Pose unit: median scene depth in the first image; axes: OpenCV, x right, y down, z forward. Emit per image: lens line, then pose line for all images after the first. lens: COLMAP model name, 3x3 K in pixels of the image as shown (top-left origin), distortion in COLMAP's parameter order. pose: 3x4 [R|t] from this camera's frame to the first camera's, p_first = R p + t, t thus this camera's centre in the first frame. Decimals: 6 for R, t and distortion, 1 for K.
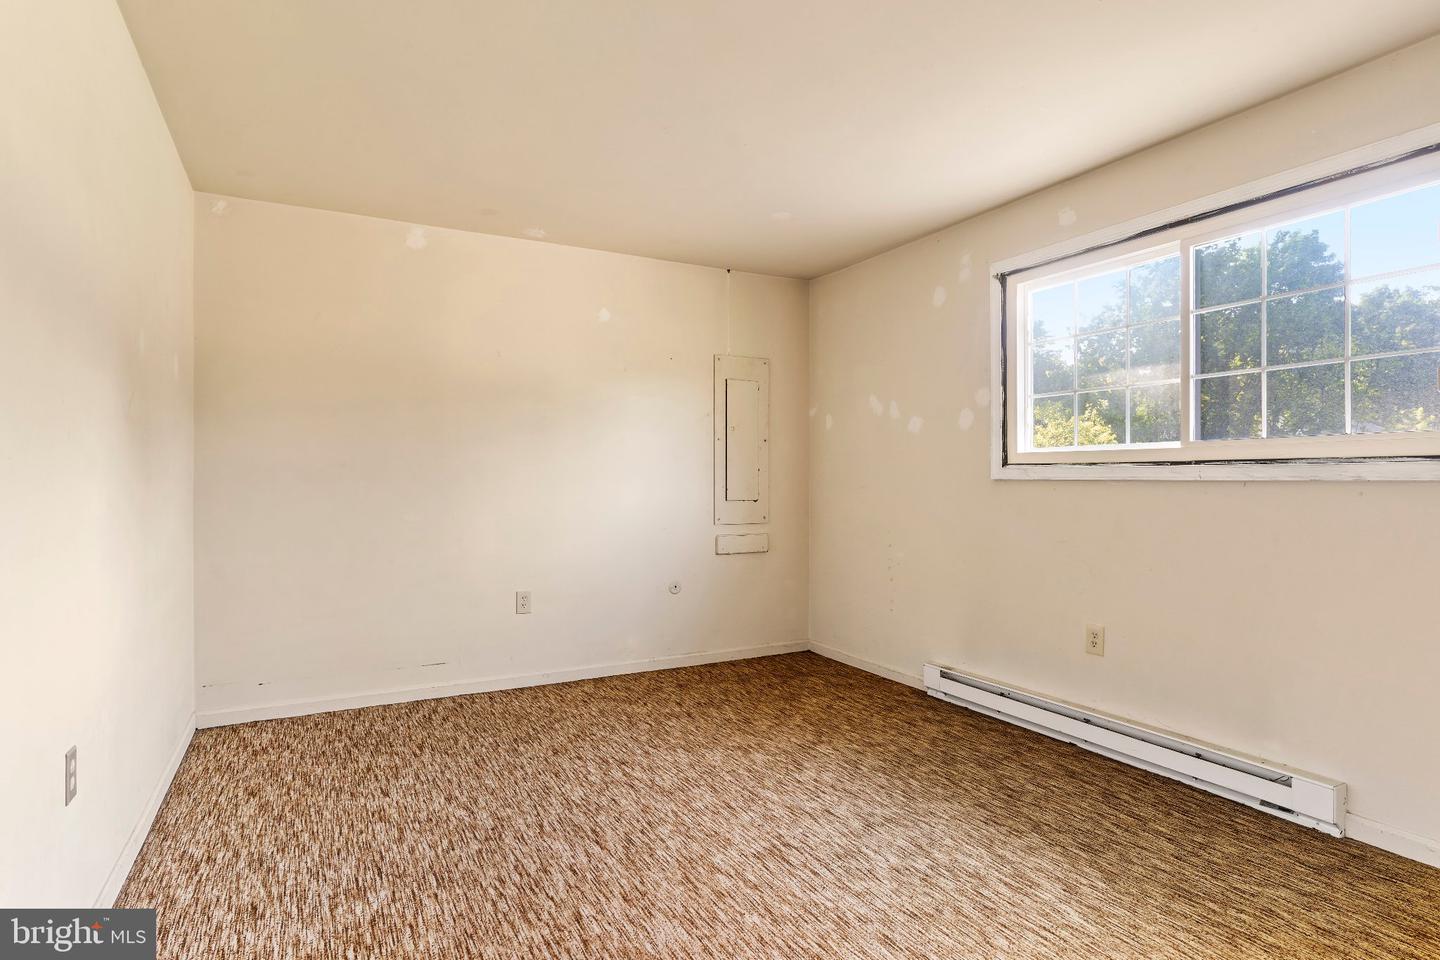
lens RADIAL K [[778.2, 0, 717.3], [0, 778.2, 483.8], [0, 0, 1]] dist [-0.003497, -0.000353]
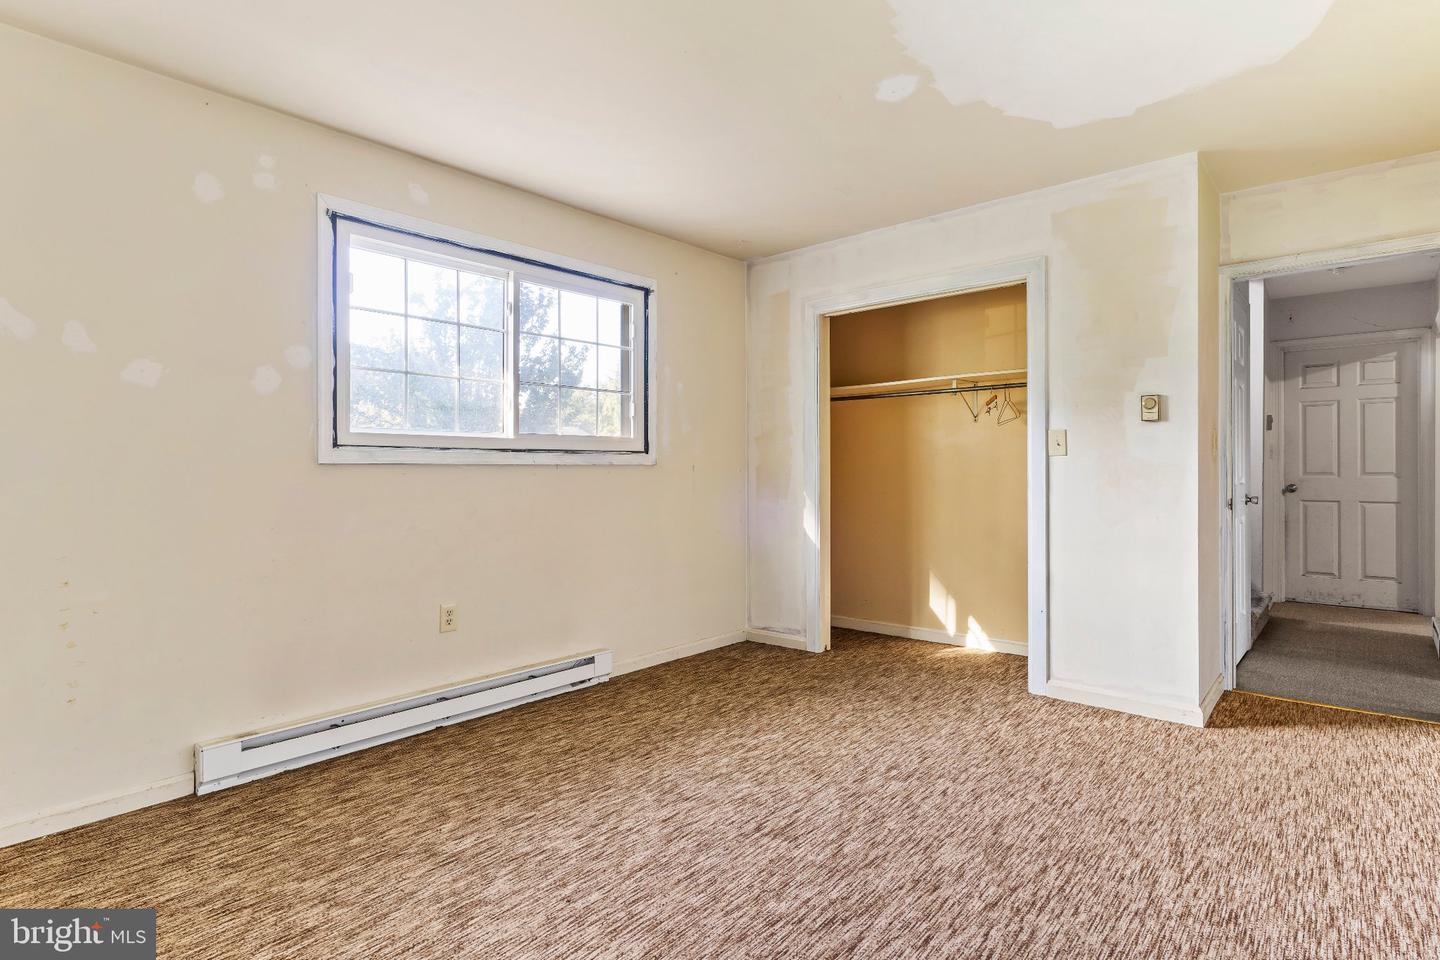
lens RADIAL K [[730.2, 0, 728.4], [0, 730.2, 468.4], [0, 0, 1]] dist [-0.003003, 0.002468]
pose [[-0.361400, -0.003267, 0.932405, -0.620648], [0.004955, 0.999973, 0.005424, -0.003056], [-0.932398, 0.006580, -0.361374, 1.107149]]
